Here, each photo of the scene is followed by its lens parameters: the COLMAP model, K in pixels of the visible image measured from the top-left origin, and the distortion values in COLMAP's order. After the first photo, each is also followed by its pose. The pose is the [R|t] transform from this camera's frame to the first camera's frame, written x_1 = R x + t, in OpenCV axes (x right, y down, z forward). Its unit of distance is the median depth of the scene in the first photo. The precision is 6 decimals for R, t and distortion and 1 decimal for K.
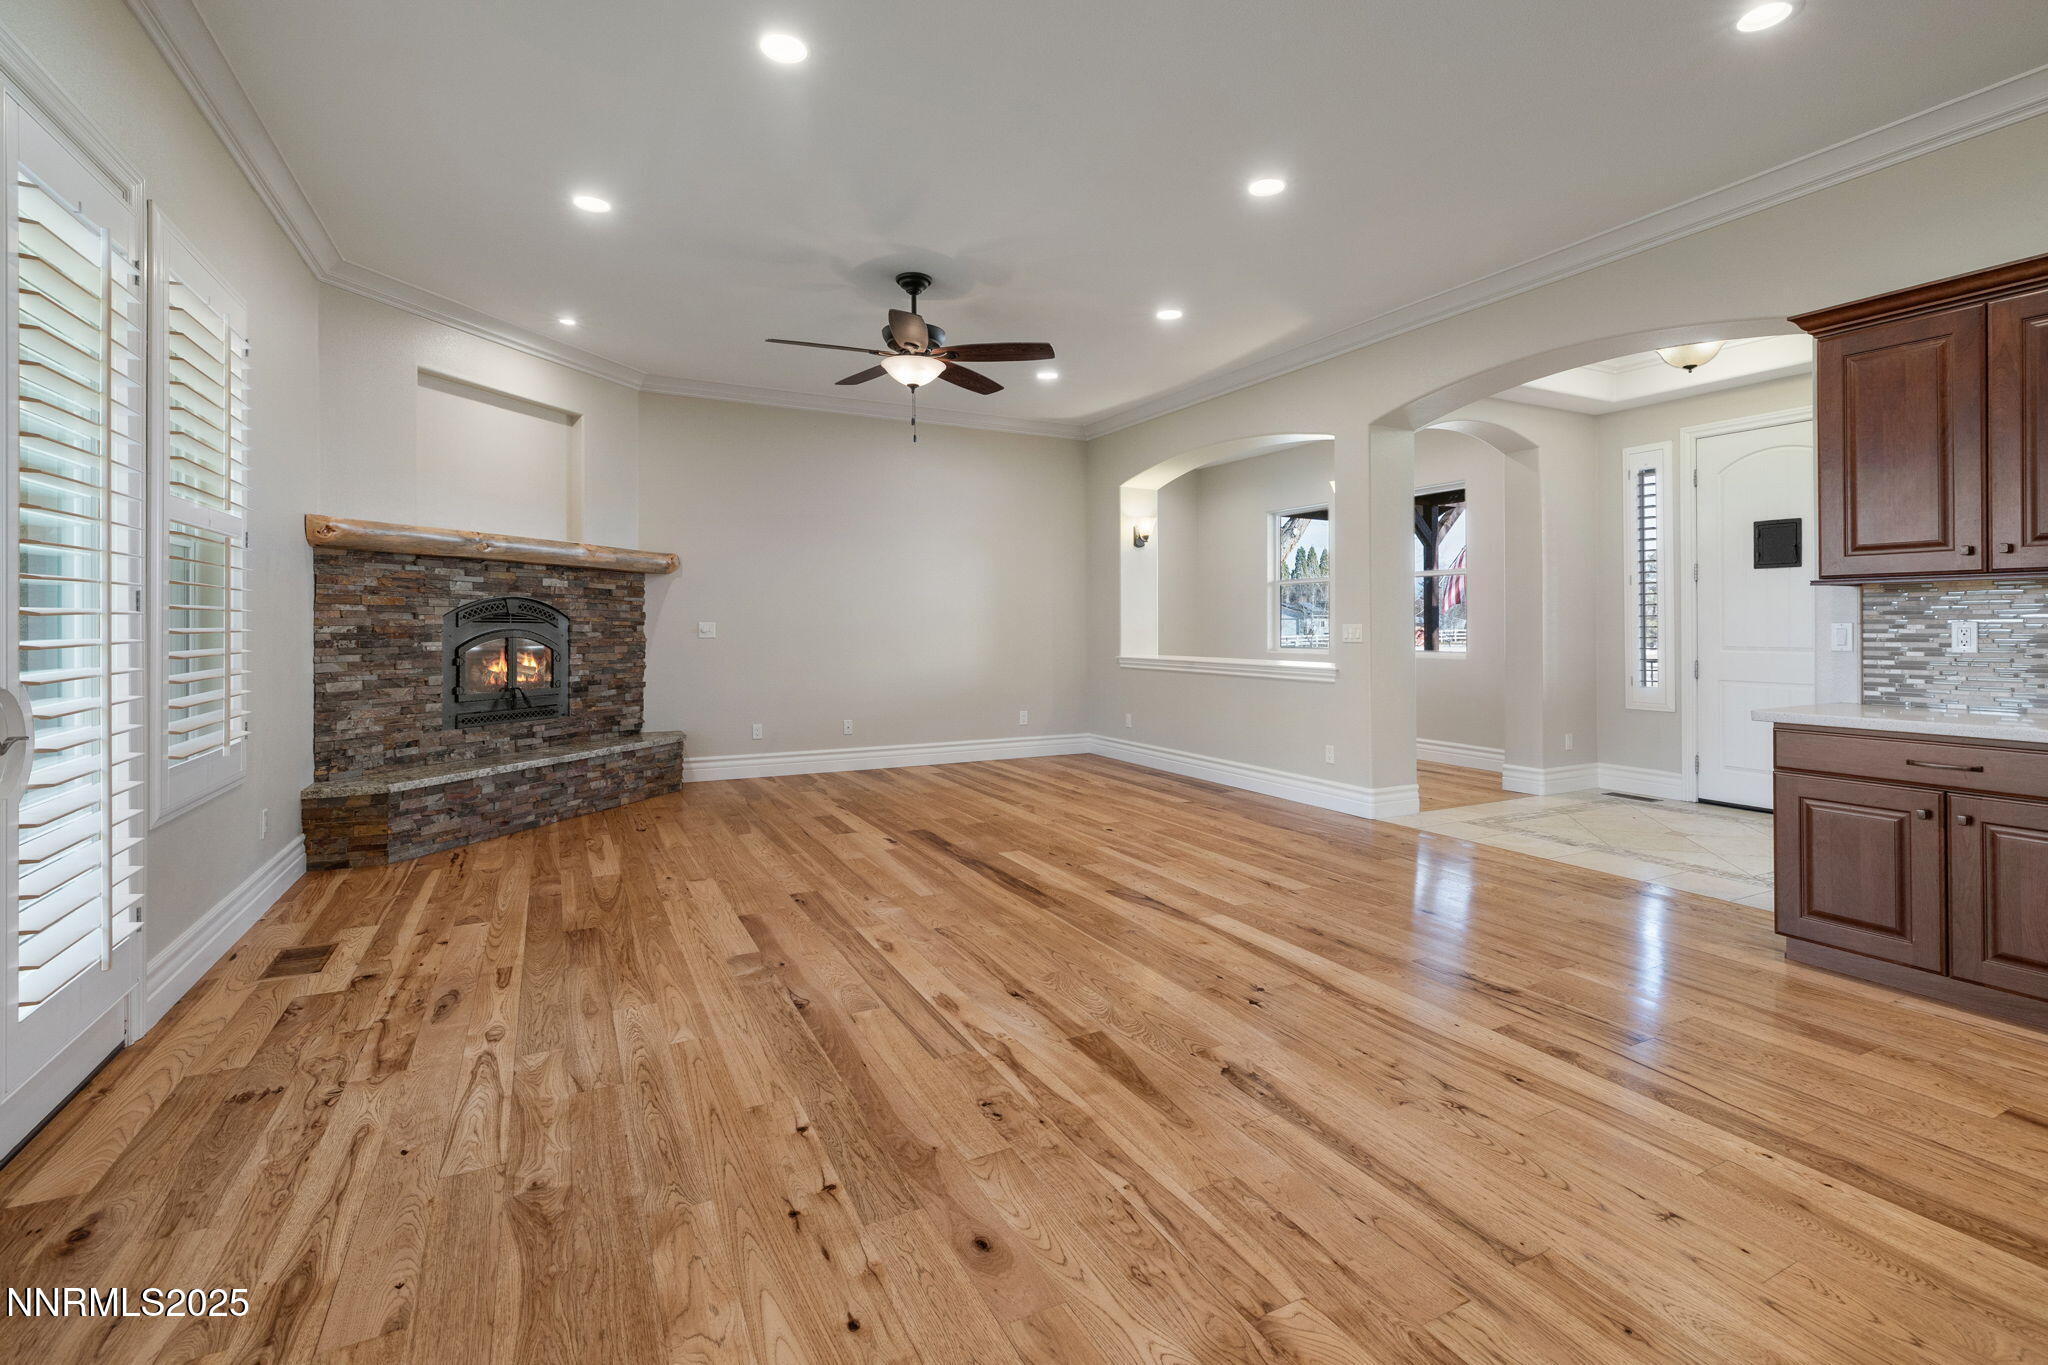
lens RADIAL K [[920.1, 0, 1028.0], [0, 920.1, 638.2], [0, 0, 1]] dist [-0.000720, -0.000097]
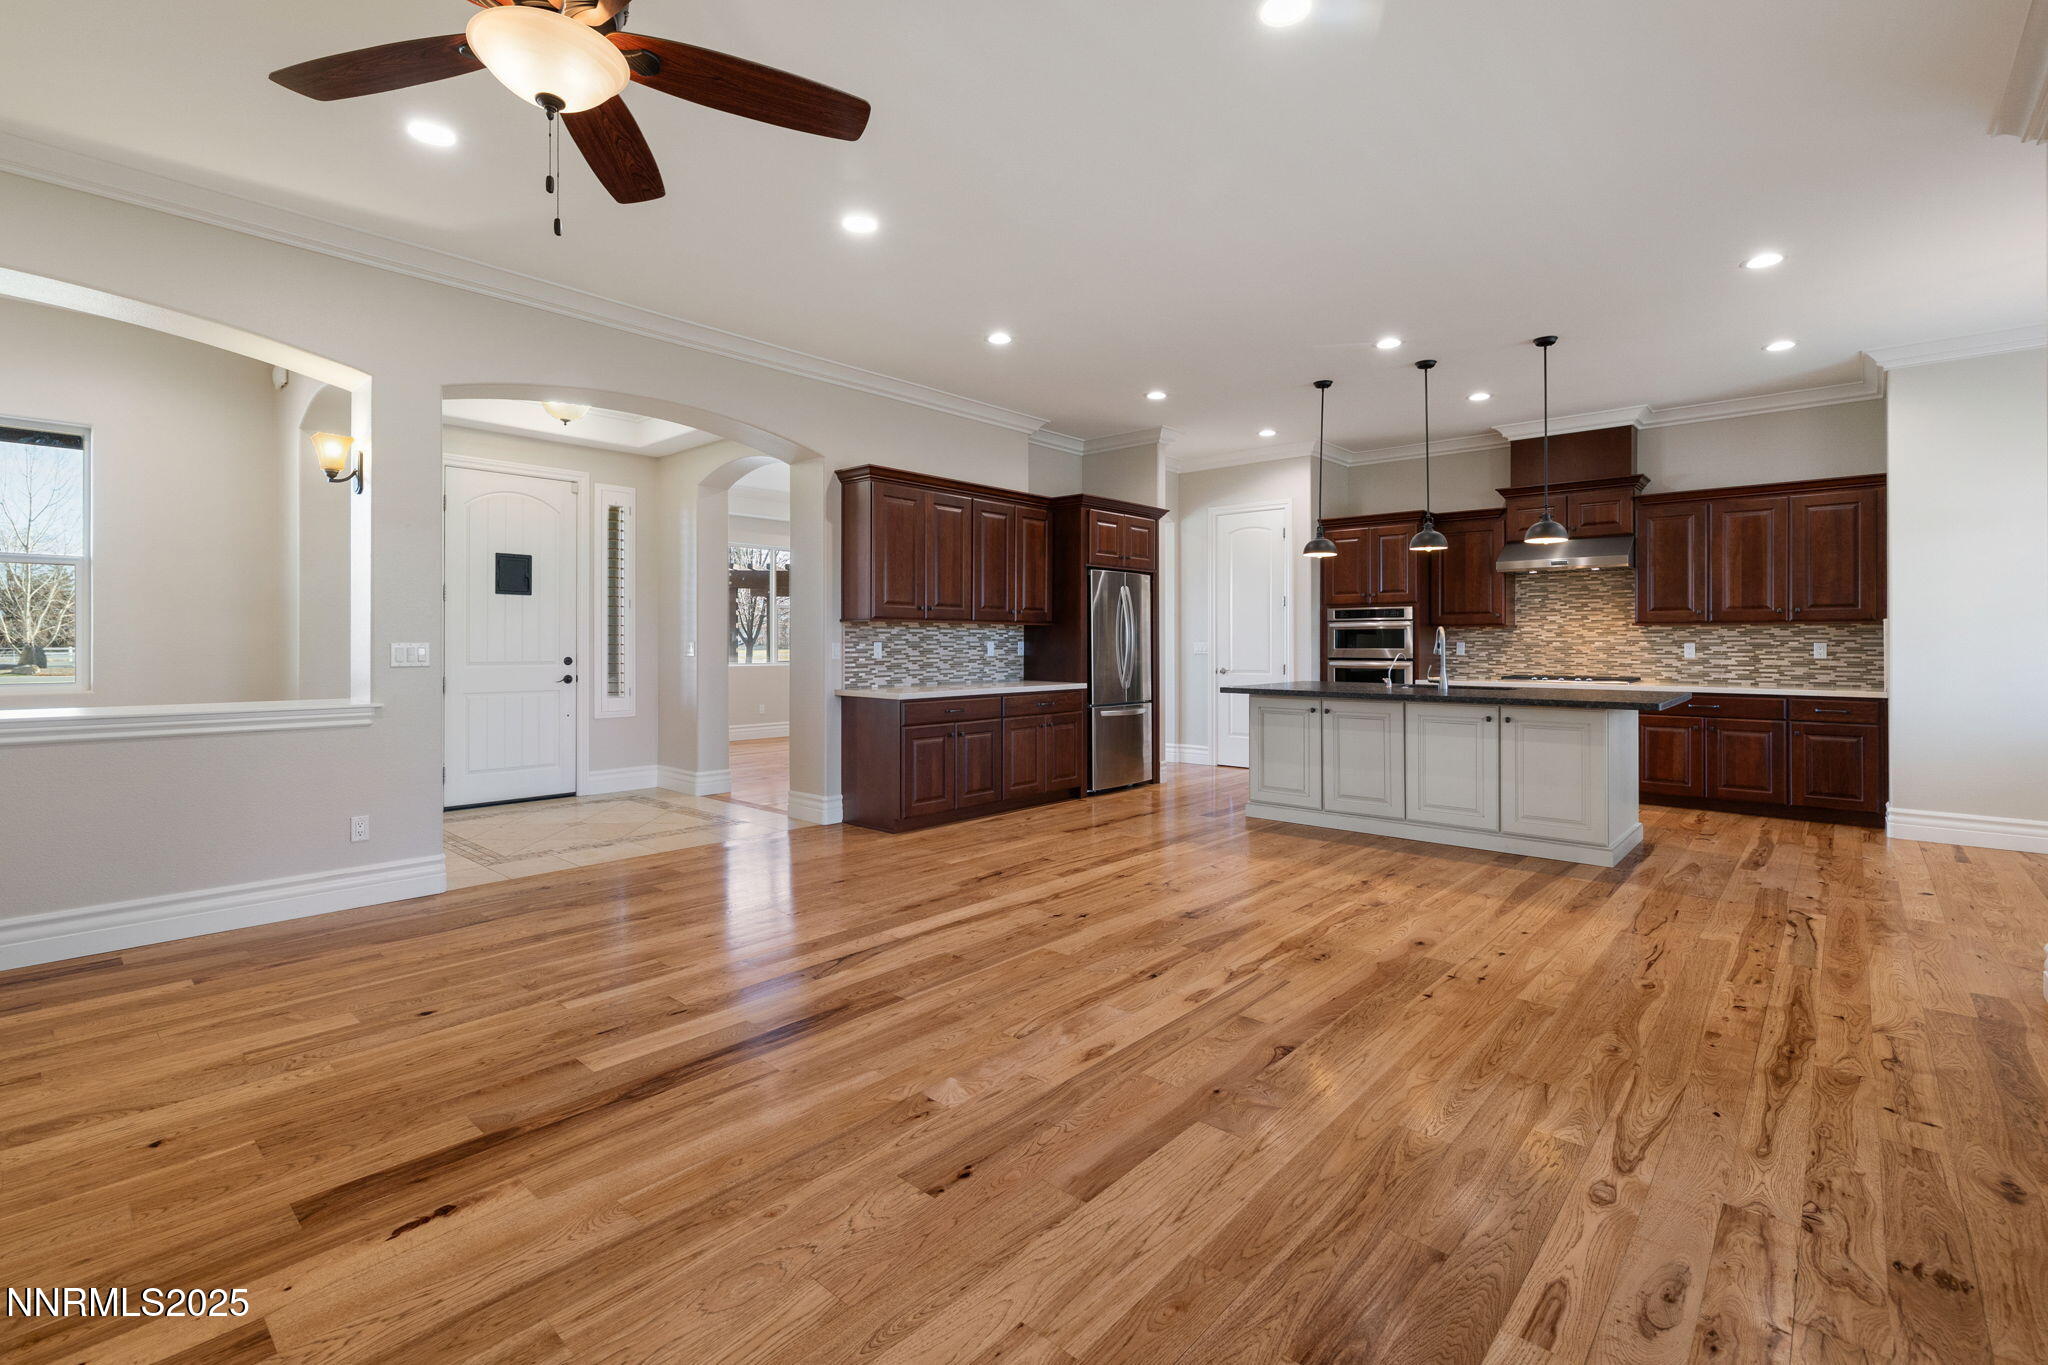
lens RADIAL K [[920.1, 0, 1028.0], [0, 920.1, 638.2], [0, 0, 1]] dist [-0.000720, -0.000097]
pose [[-0.358632, 0.003982, 0.933471, -1.059349], [0.008794, 0.999961, -0.000887, -0.025801], [-0.933438, 0.007891, -0.358653, 1.621030]]
